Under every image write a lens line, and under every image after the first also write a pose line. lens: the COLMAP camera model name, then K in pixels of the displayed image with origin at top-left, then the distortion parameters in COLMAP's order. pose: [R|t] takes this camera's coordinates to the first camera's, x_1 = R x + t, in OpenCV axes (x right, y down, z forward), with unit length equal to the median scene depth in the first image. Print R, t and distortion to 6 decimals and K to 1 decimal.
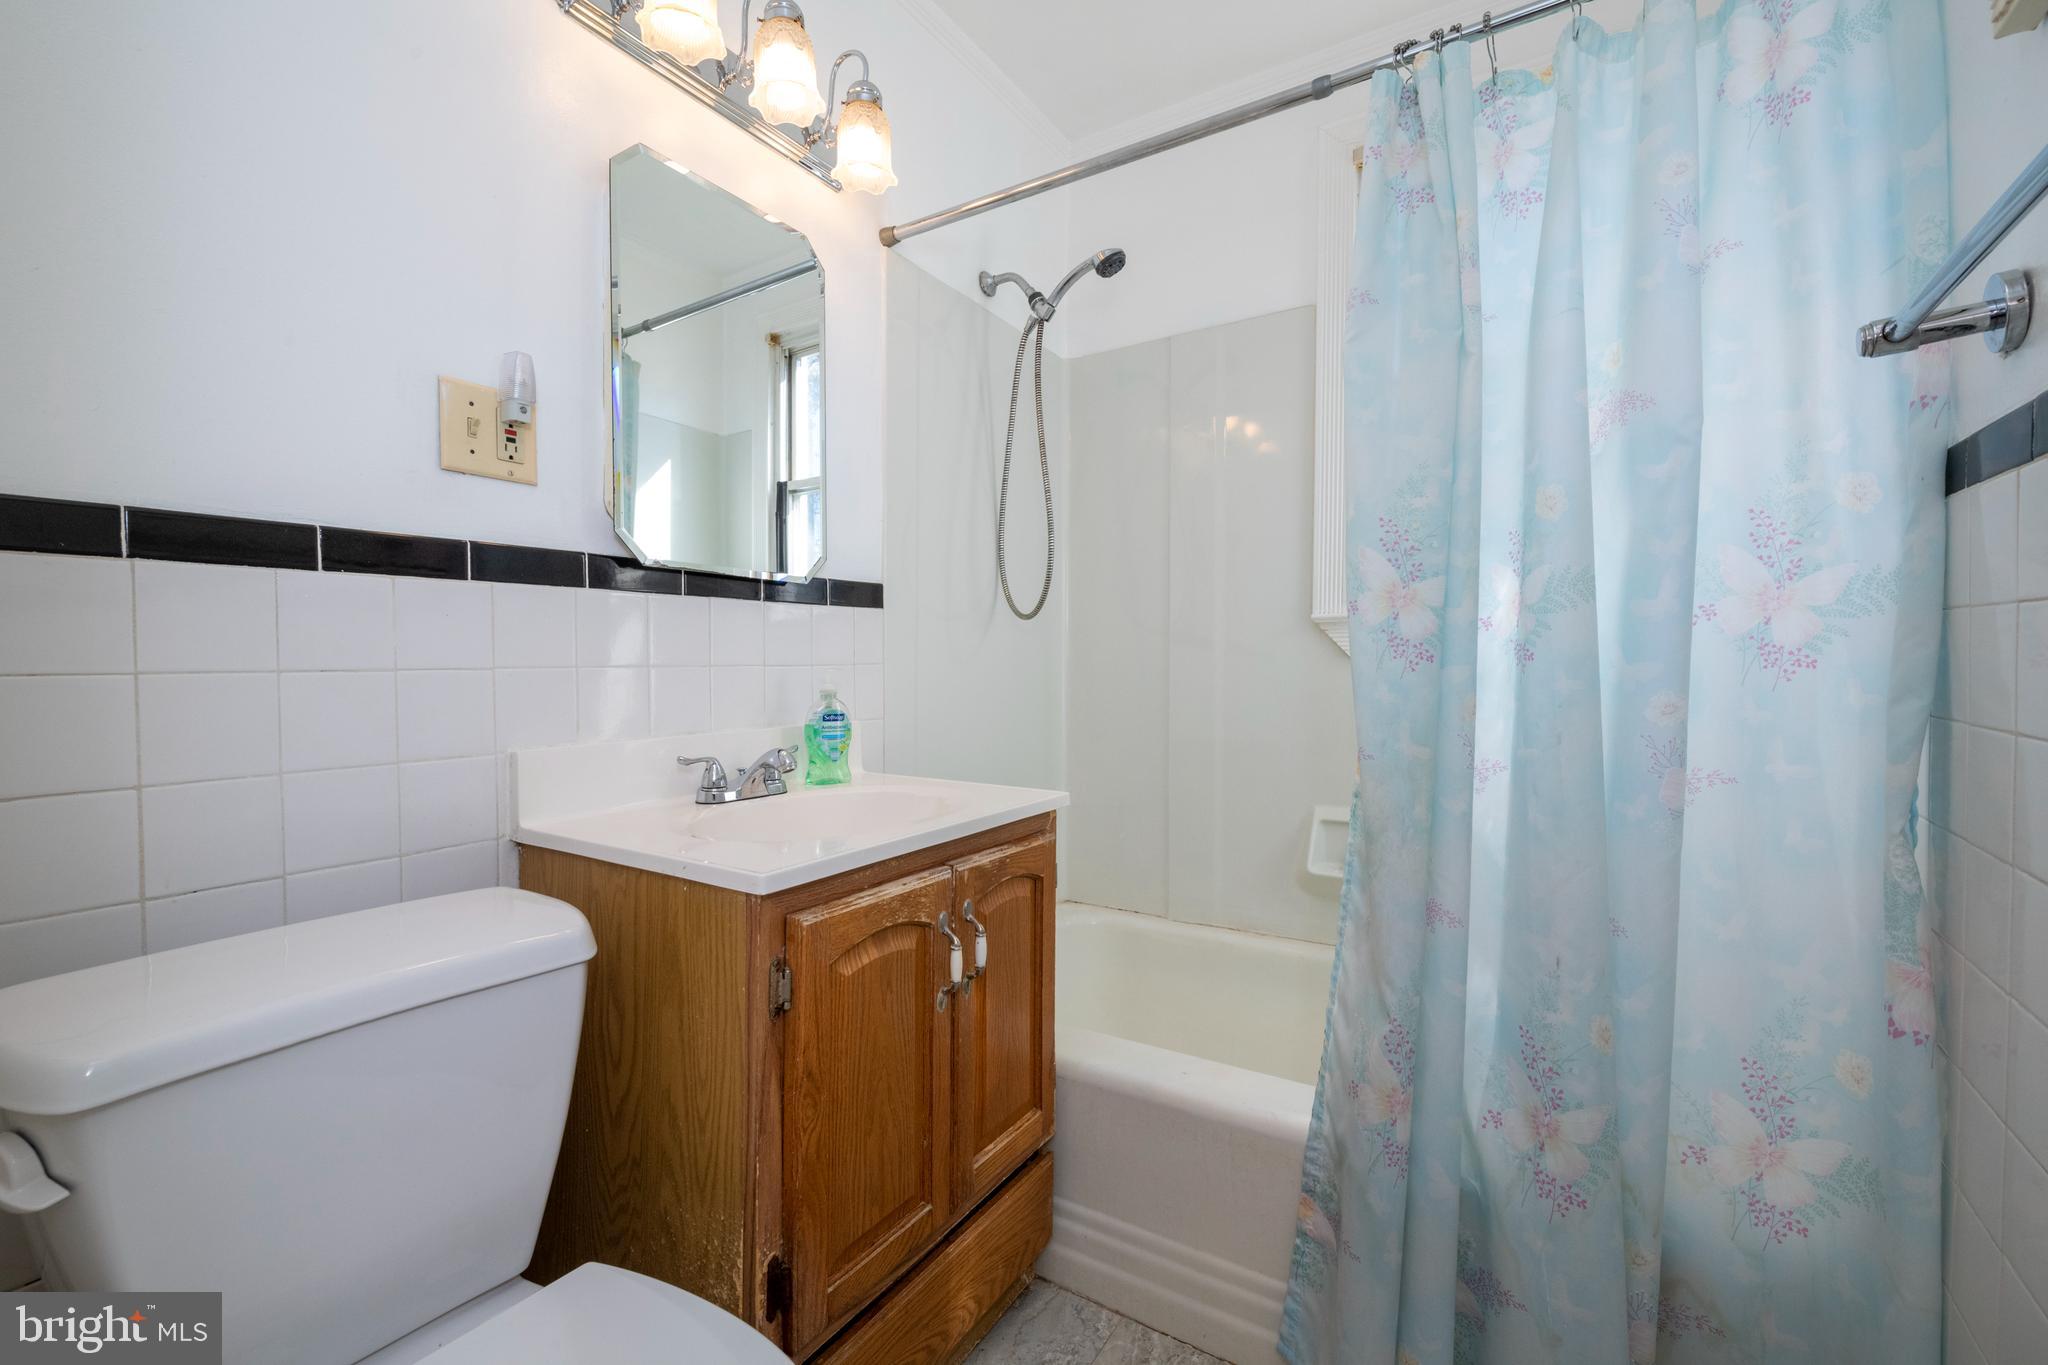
lens RADIAL K [[874.2, 0, 1024.0], [0, 874.2, 682.5], [0, 0, 1]] dist [-0.001068, -0.000992]
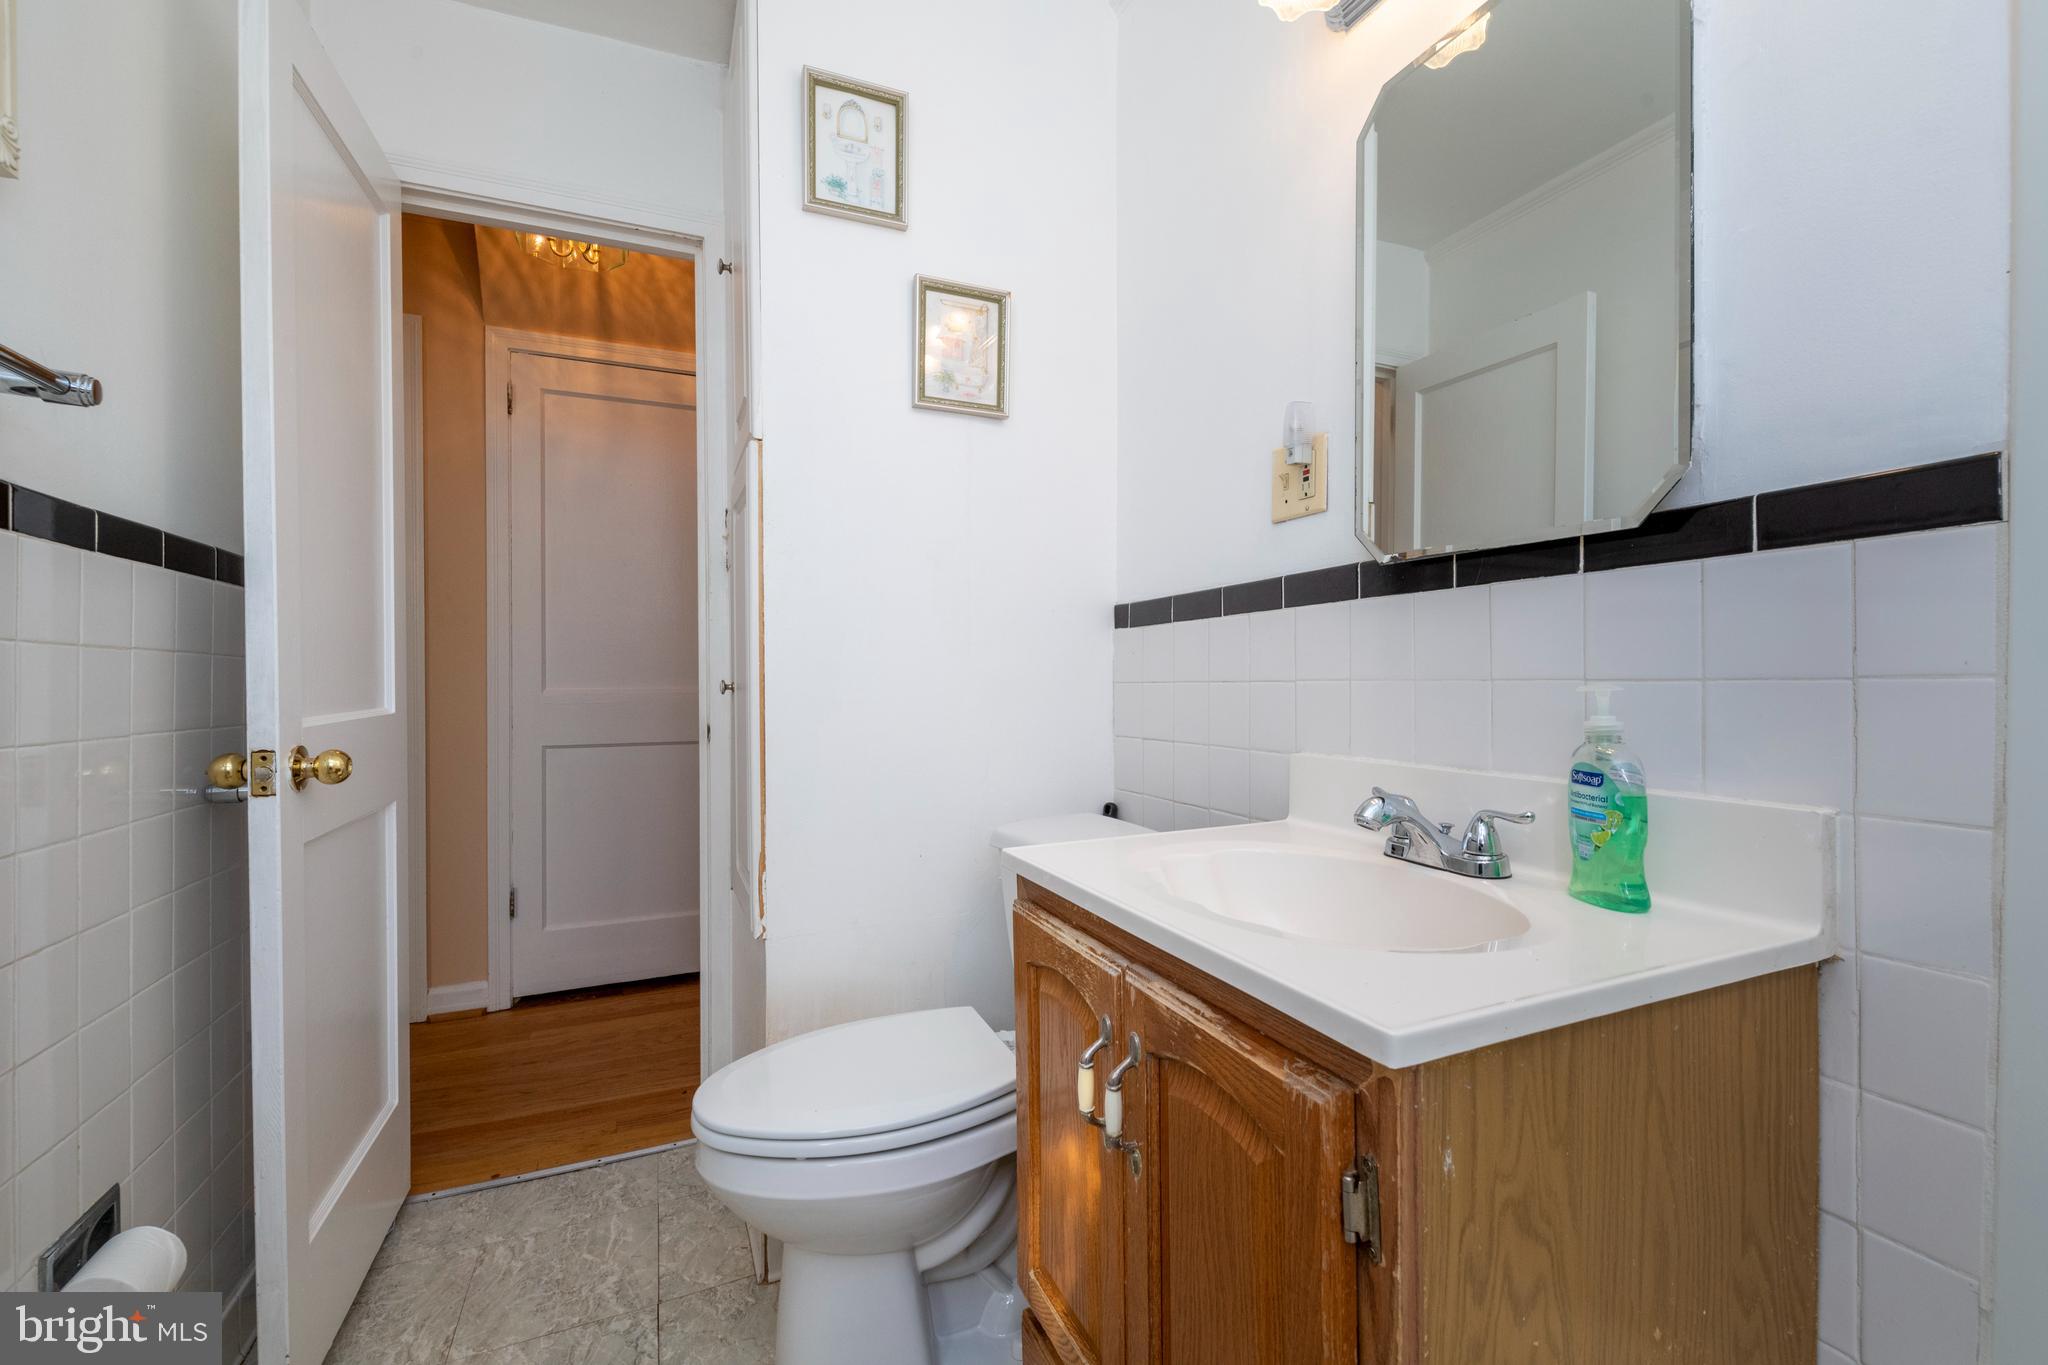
lens RADIAL K [[874.2, 0, 1024.0], [0, 874.2, 682.5], [0, 0, 1]] dist [-0.001068, -0.000992]
pose [[-0.574830, 0.008268, -0.818231, 0.511027], [-0.014707, 0.999683, 0.020433, -0.030581], [0.818141, 0.023780, -0.574526, 1.267593]]
